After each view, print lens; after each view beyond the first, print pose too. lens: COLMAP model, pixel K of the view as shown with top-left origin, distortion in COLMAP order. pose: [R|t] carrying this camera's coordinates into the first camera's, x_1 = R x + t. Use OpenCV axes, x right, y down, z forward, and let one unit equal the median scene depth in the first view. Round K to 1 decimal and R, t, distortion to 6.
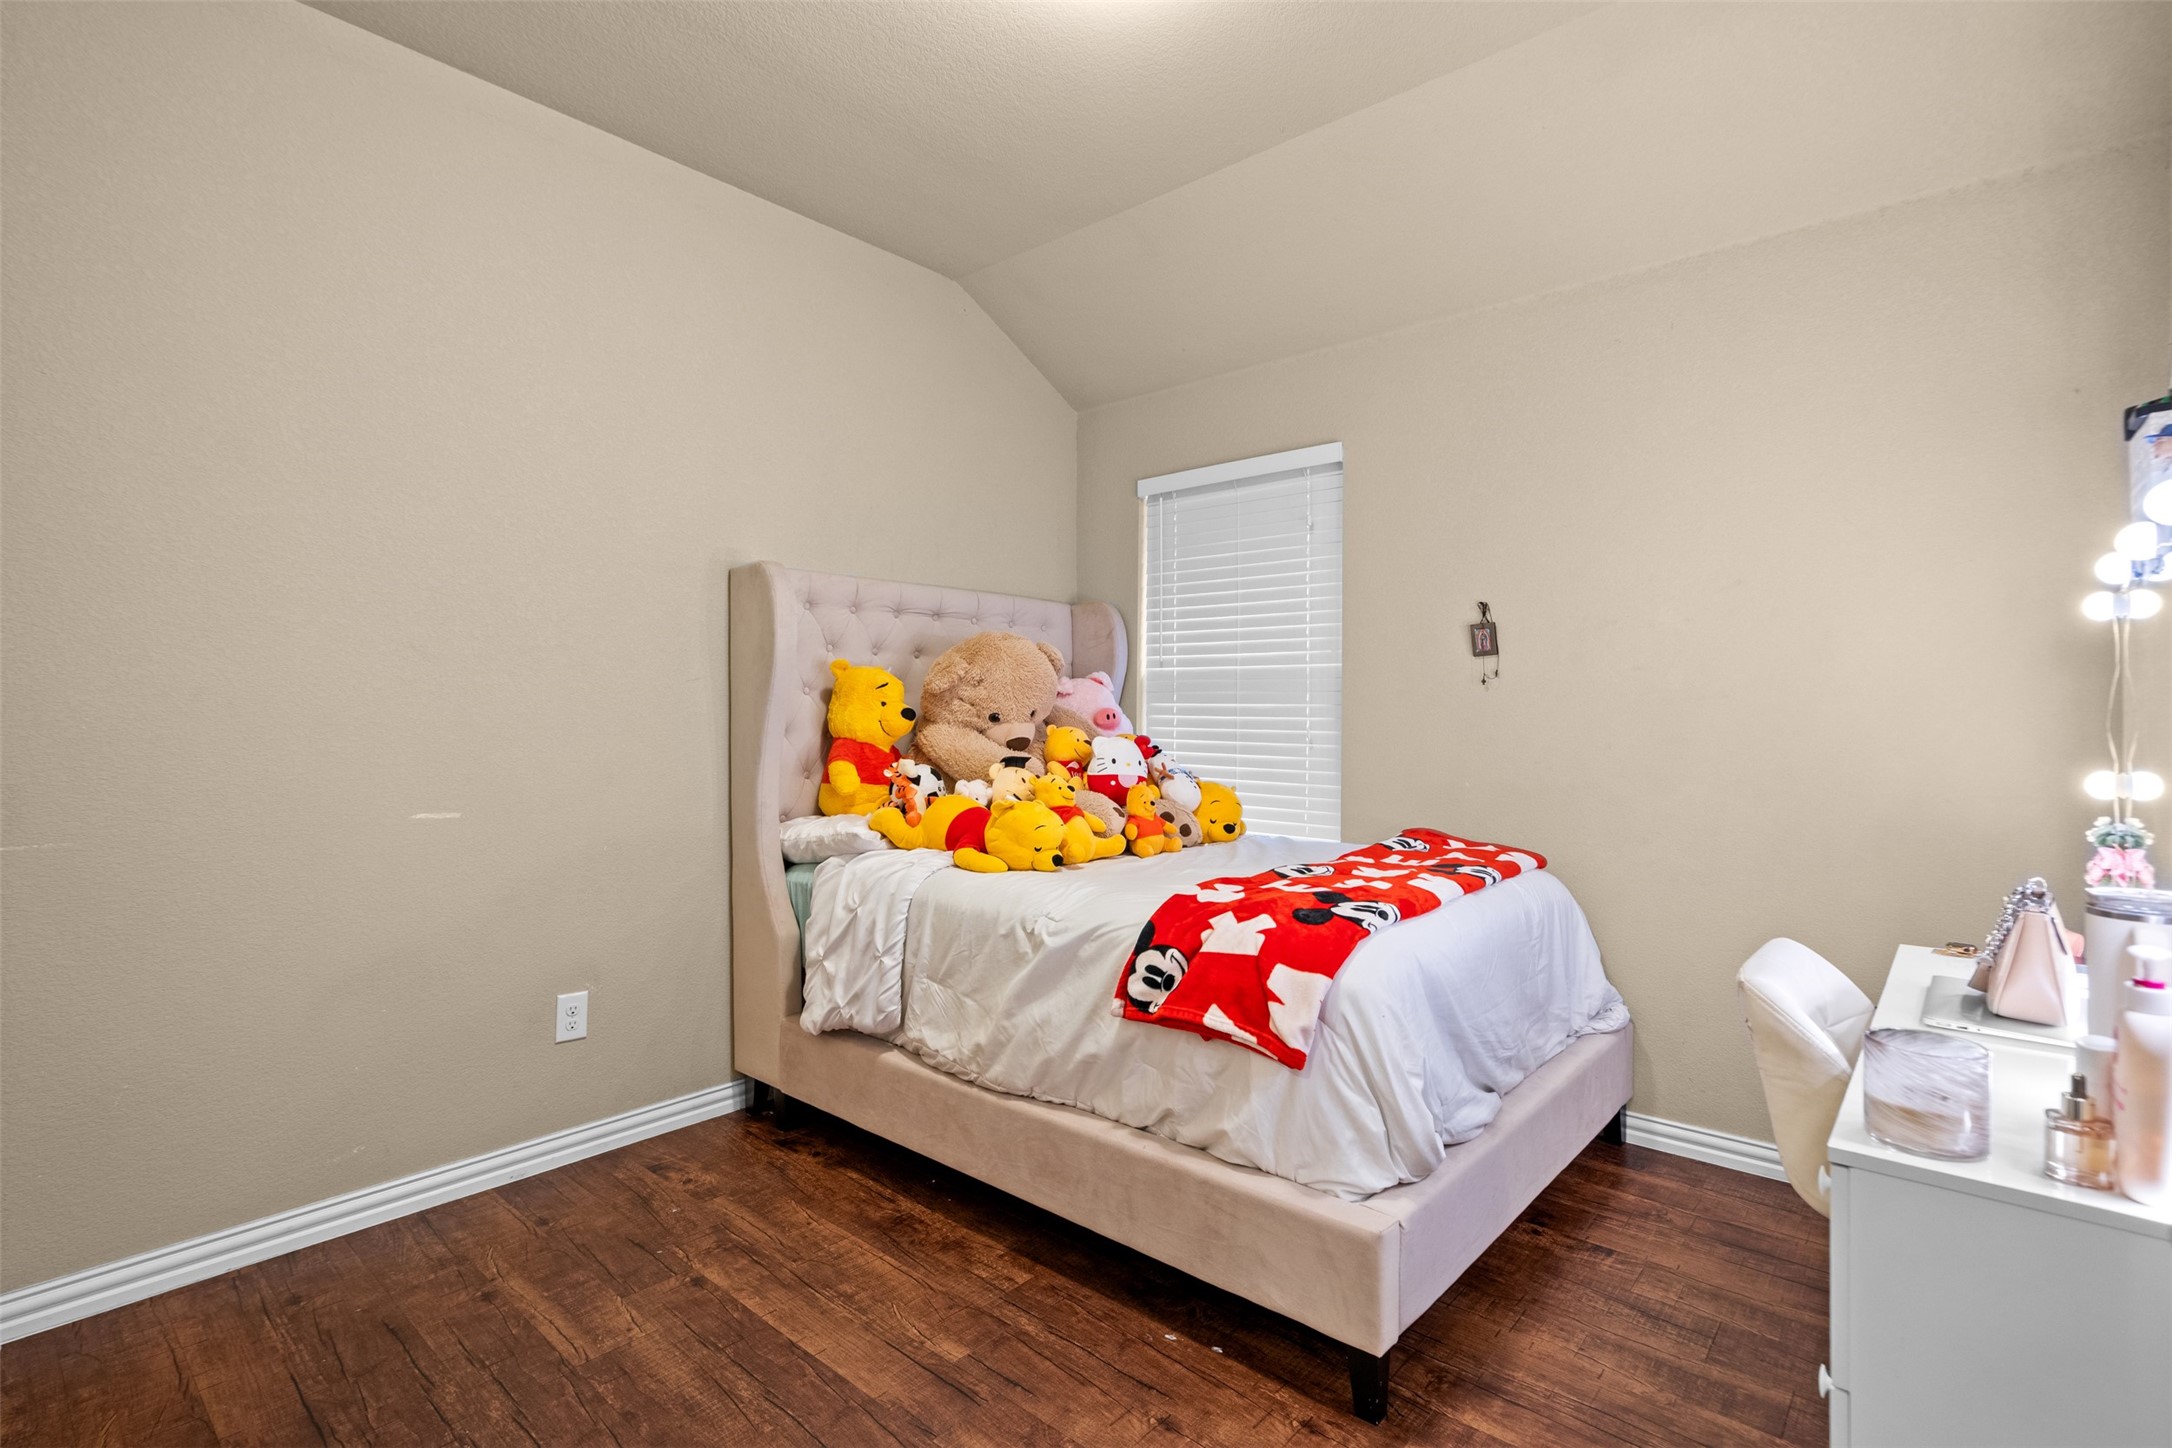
lens RADIAL K [[1018.1, 0, 1100.0], [0, 1018.1, 724.9], [0, 0, 1]] dist [-0.001919, 0.000447]
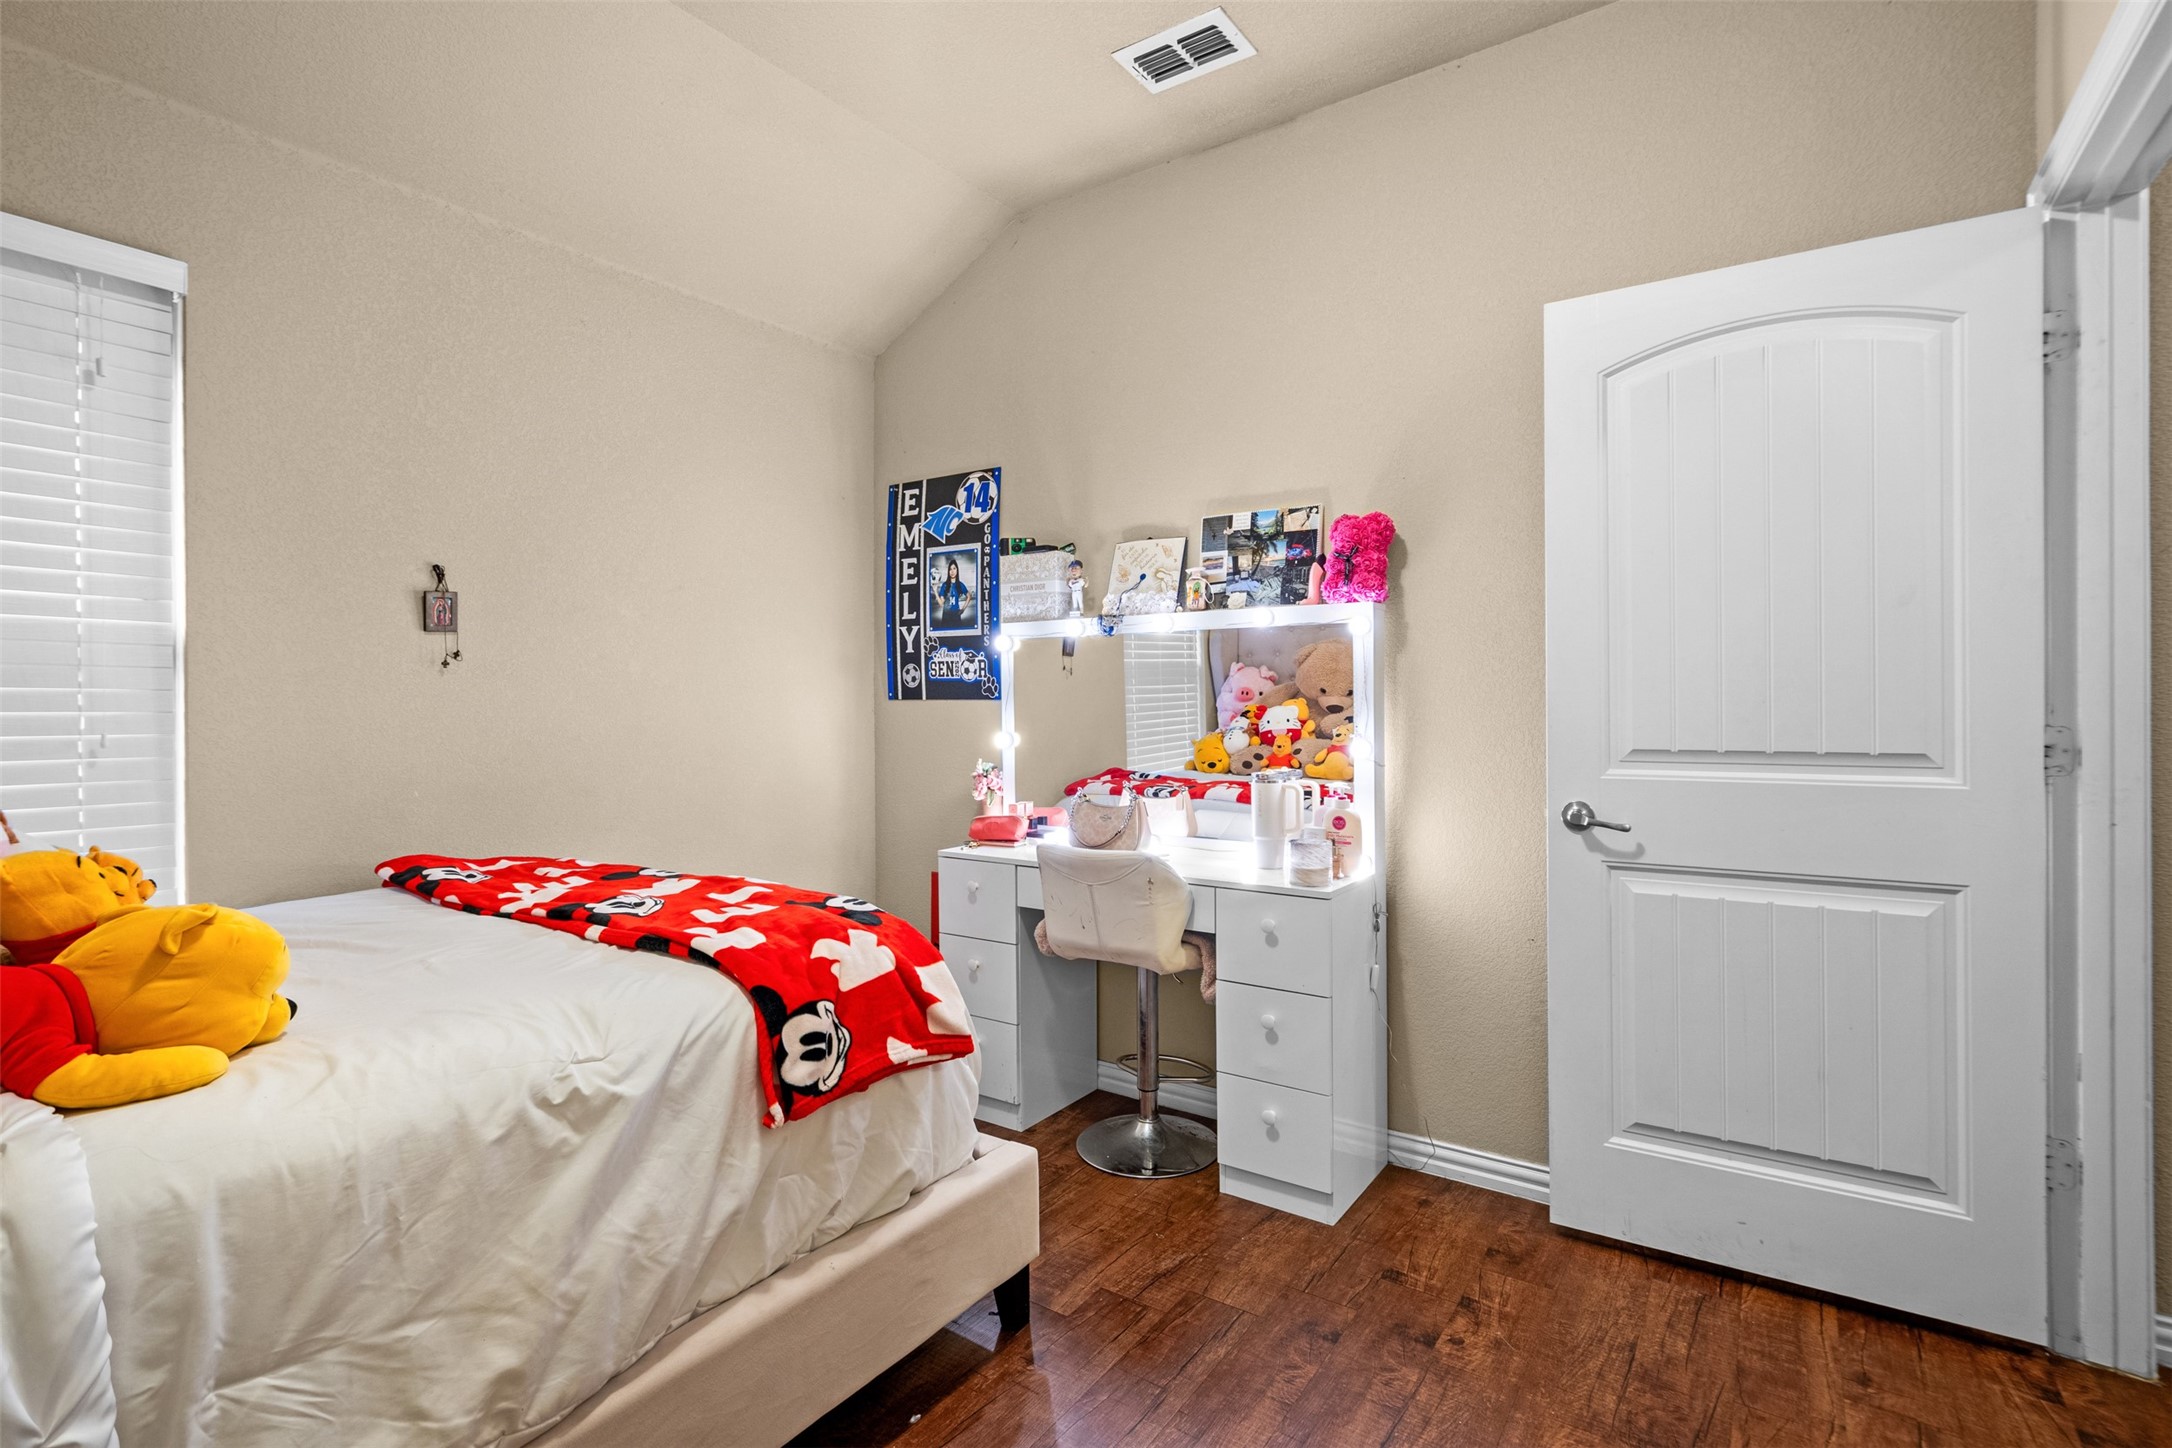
lens RADIAL K [[1018.1, 0, 1099.8], [0, 1018.1, 705.3], [0, 0, 1]] dist [-0.001919, 0.000447]
pose [[-0.118000, -0.004330, 0.993004, -0.681697], [0.014827, 0.999871, 0.006122, -0.009780], [-0.992903, 0.015446, -0.117921, 0.814438]]
